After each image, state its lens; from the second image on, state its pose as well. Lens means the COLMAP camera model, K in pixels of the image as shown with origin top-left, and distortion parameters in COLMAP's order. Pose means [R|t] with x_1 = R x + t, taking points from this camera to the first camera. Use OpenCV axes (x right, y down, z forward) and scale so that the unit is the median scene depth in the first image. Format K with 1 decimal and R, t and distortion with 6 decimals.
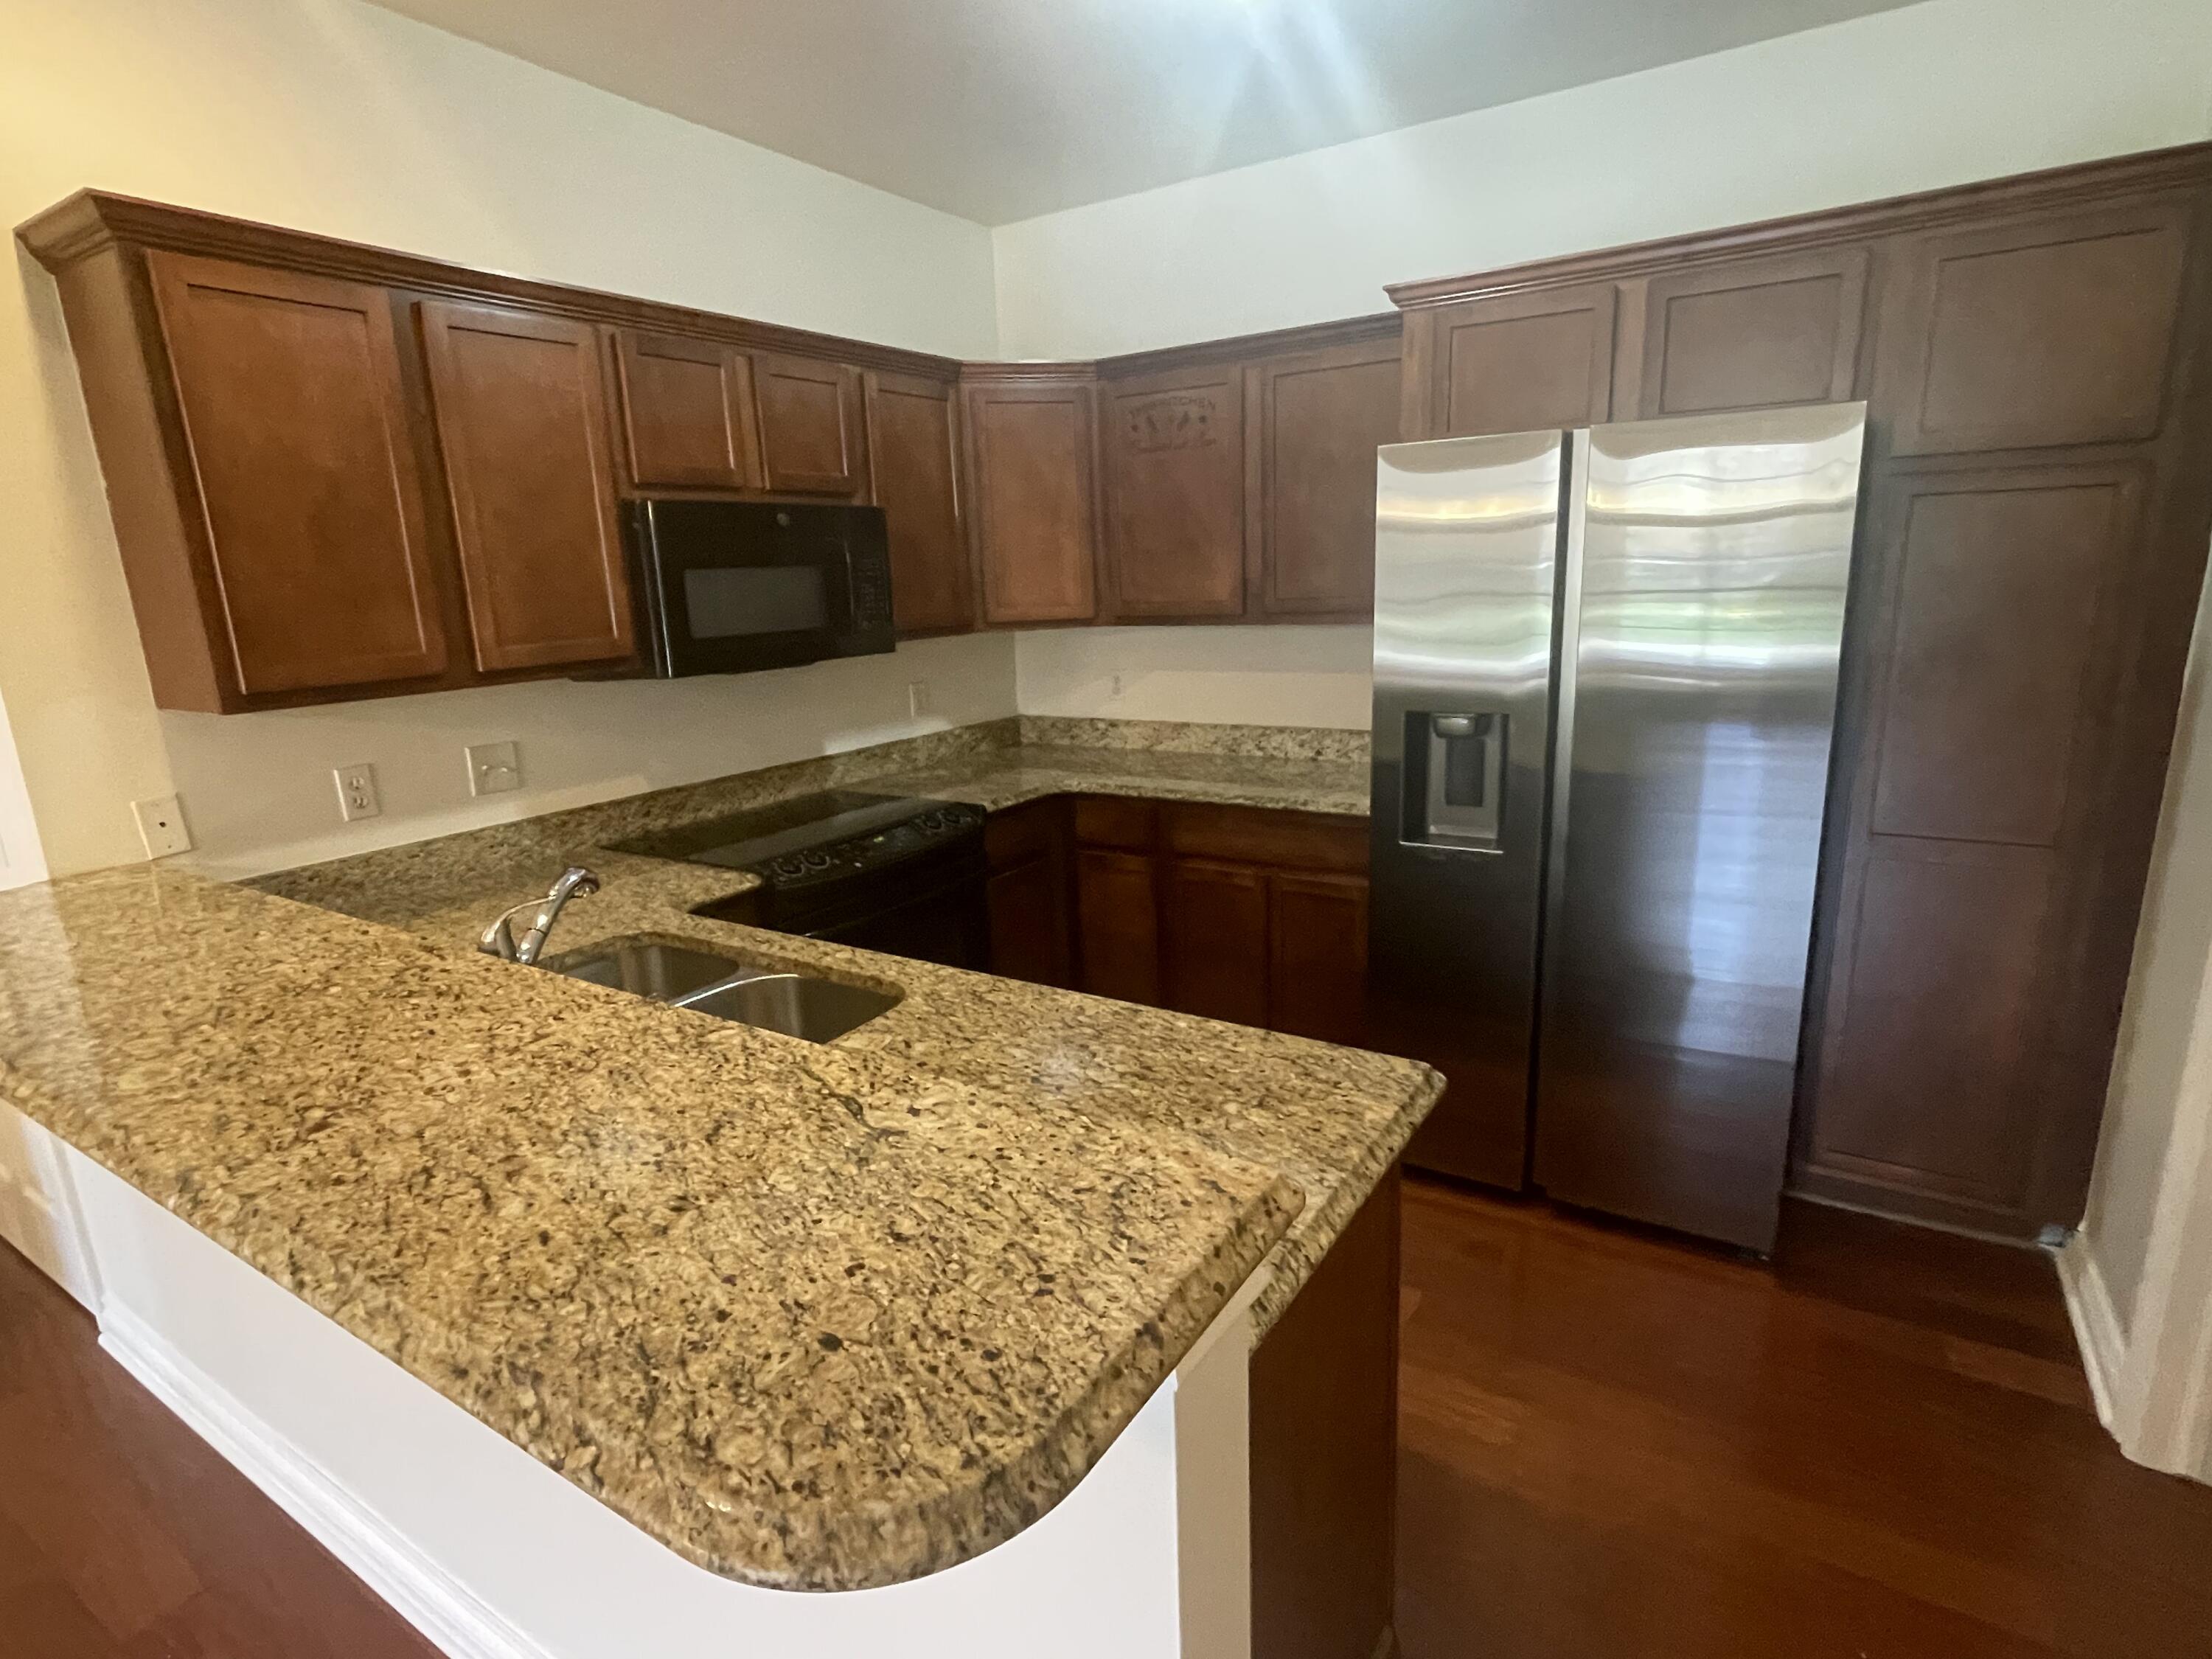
lens RADIAL K [[1116.7, 0, 1106.6], [0, 1116.7, 836.4], [0, 0, 1]] dist [0.001414, -0.001180]
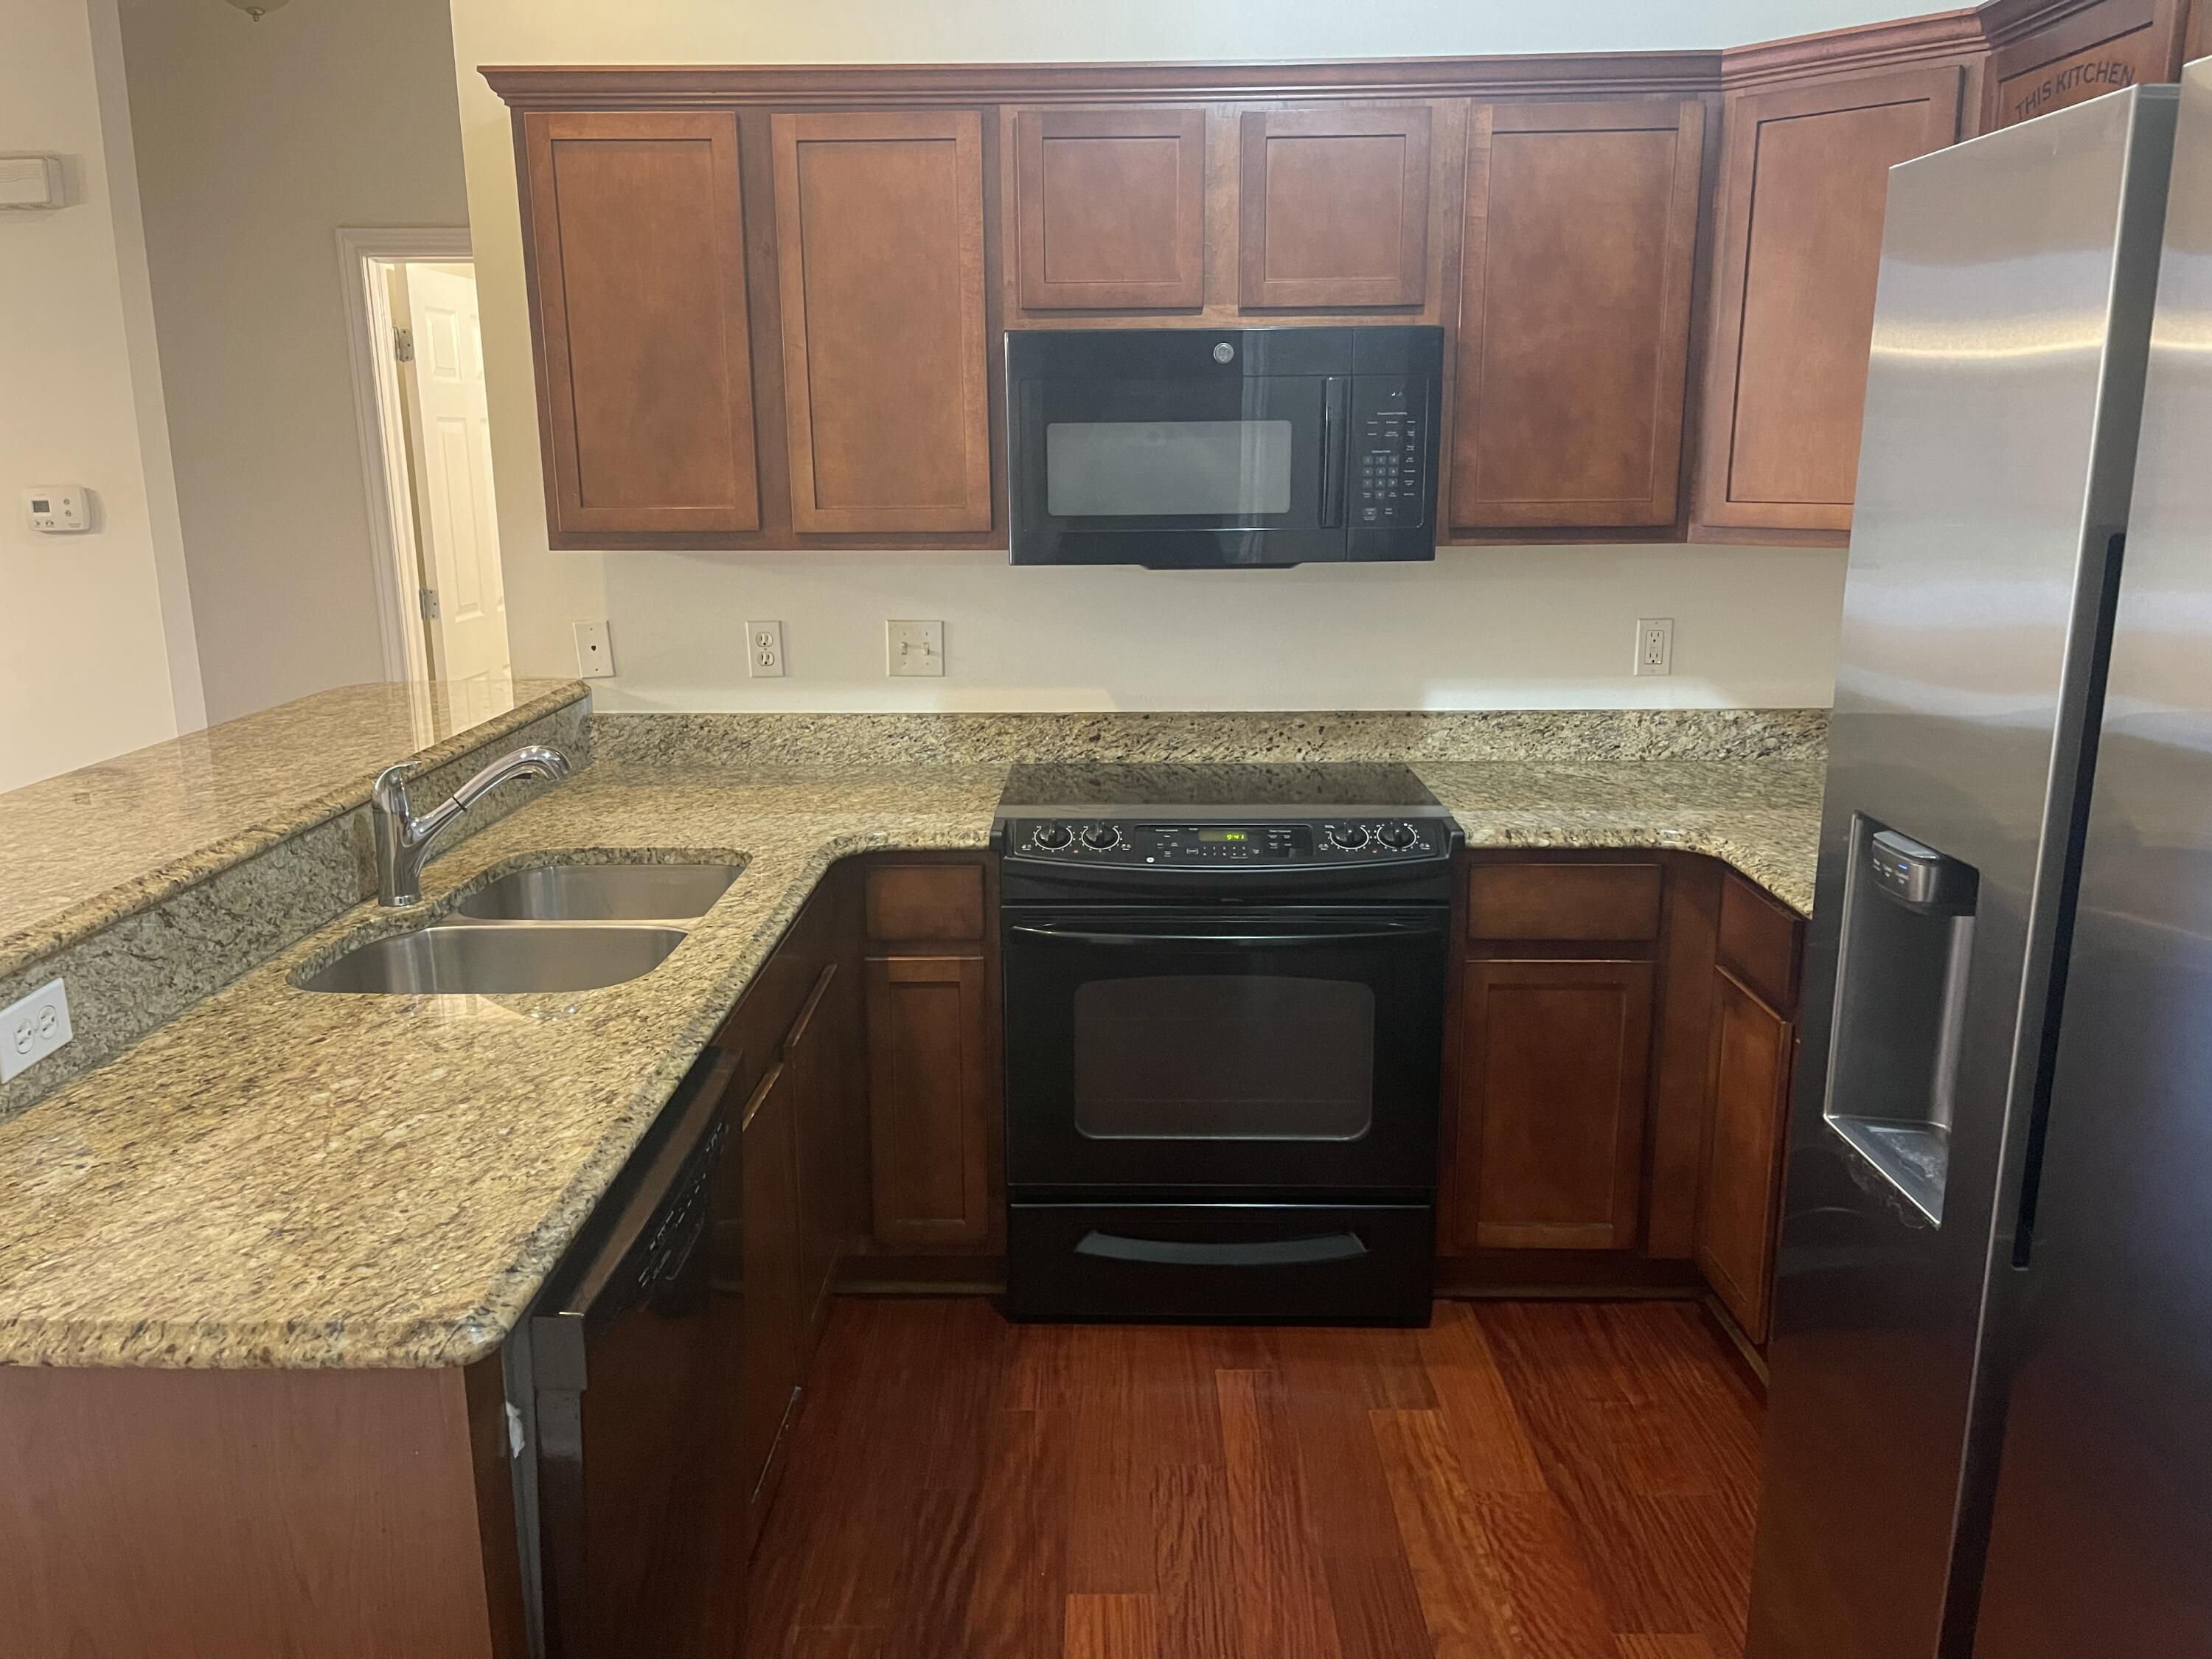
lens RADIAL K [[1678.5, 0, 1105.2], [0, 1678.5, 821.5], [0, 0, 1]] dist [0.039233, -0.033996]
pose [[0.526395, 0.221452, -0.820894, 0.554840], [-0.210962, 0.969312, 0.126212, -0.112291], [0.823652, 0.106741, 0.556959, 0.371346]]
